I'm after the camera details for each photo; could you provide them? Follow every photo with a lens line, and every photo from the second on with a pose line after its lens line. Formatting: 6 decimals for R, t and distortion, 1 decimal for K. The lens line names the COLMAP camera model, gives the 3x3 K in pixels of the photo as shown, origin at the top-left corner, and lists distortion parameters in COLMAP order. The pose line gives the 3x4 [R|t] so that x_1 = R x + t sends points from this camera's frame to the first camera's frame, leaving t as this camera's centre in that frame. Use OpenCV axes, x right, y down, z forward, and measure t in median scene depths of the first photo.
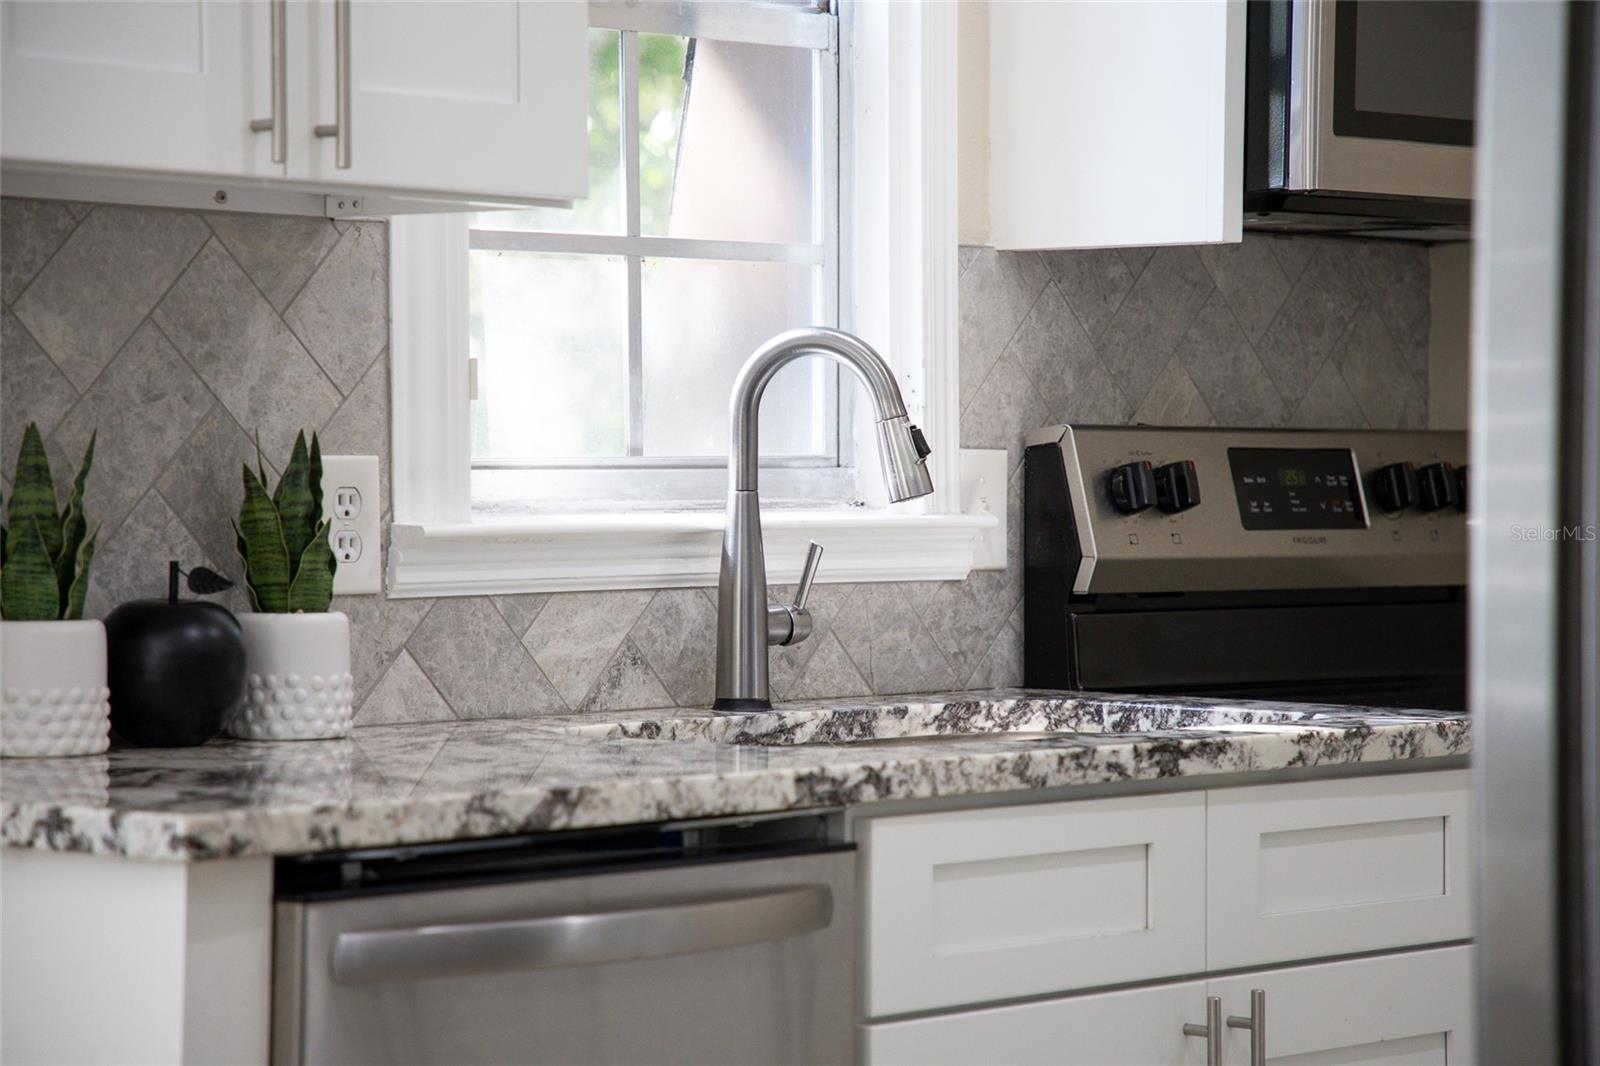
lens RADIAL K [[4804.8, 0, 800.5], [0, 4804.8, 536.3], [0, 0, 1]] dist [0.618535, 0.000000]
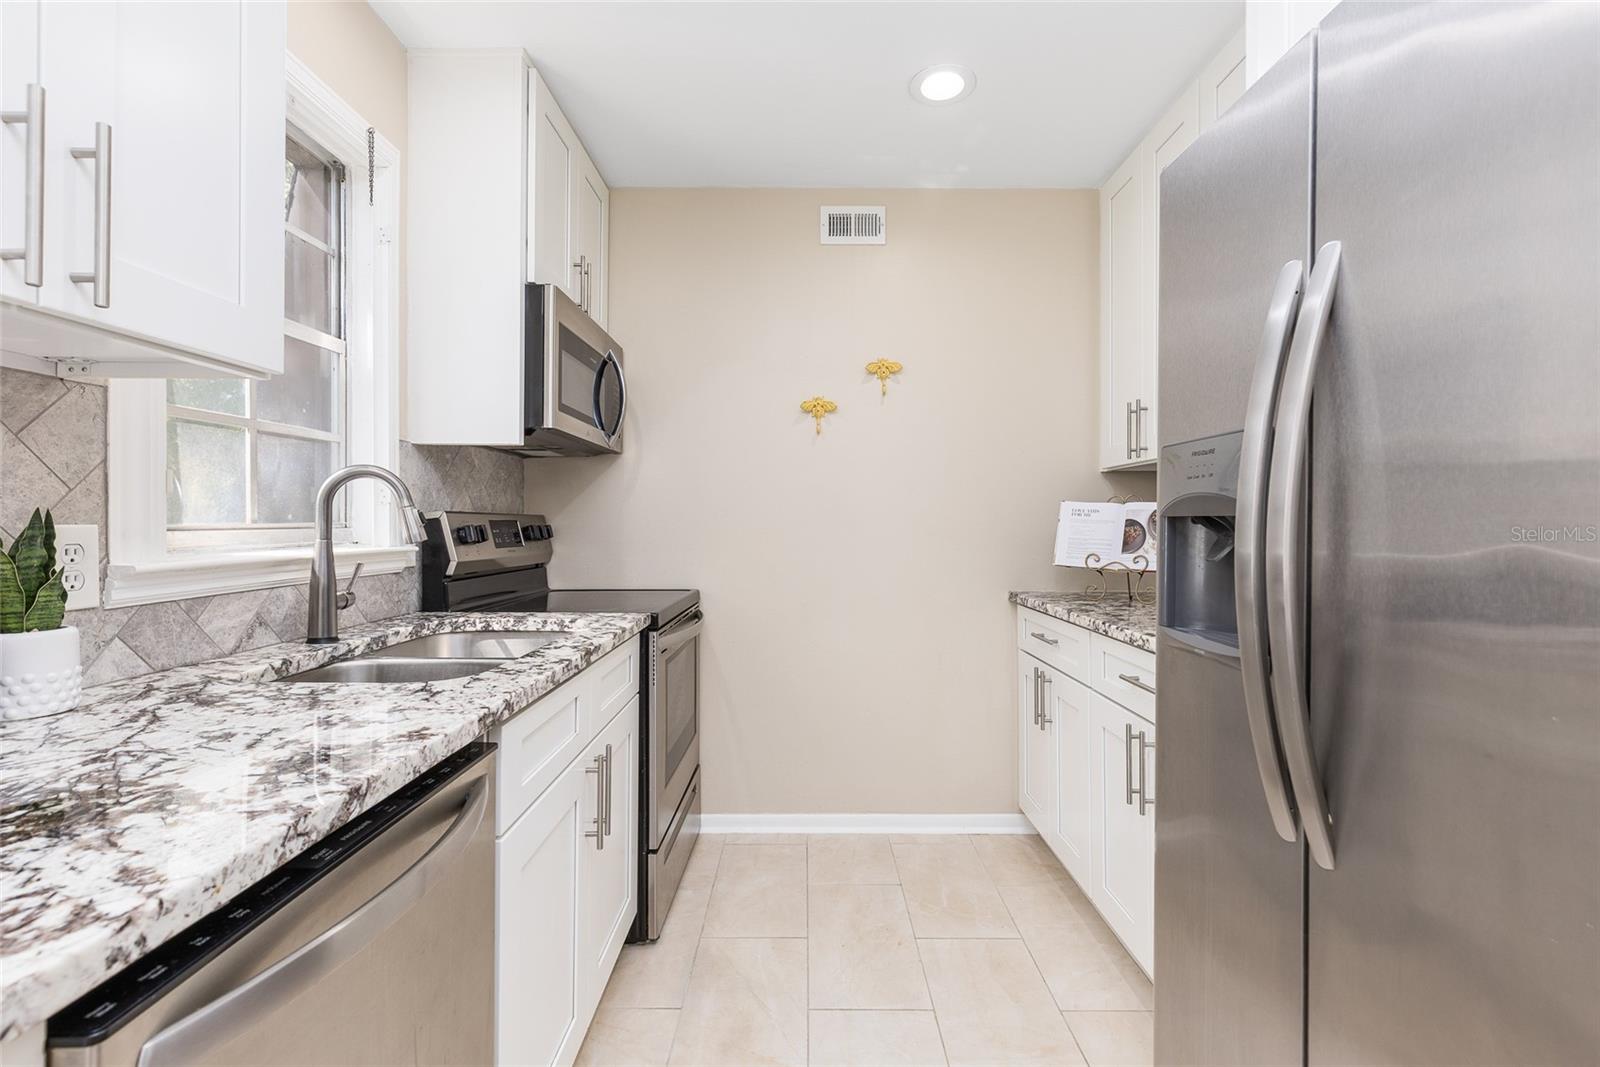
lens RADIAL K [[723.3, 0, 796.4], [0, 723.3, 517.2], [0, 0, 1]] dist [0.005060, -0.001073]
pose [[0.738621, 0.003826, 0.674110, -0.078121], [0.010087, 0.999809, -0.016726, -0.012592], [-0.674045, 0.019154, 0.738442, 0.650603]]
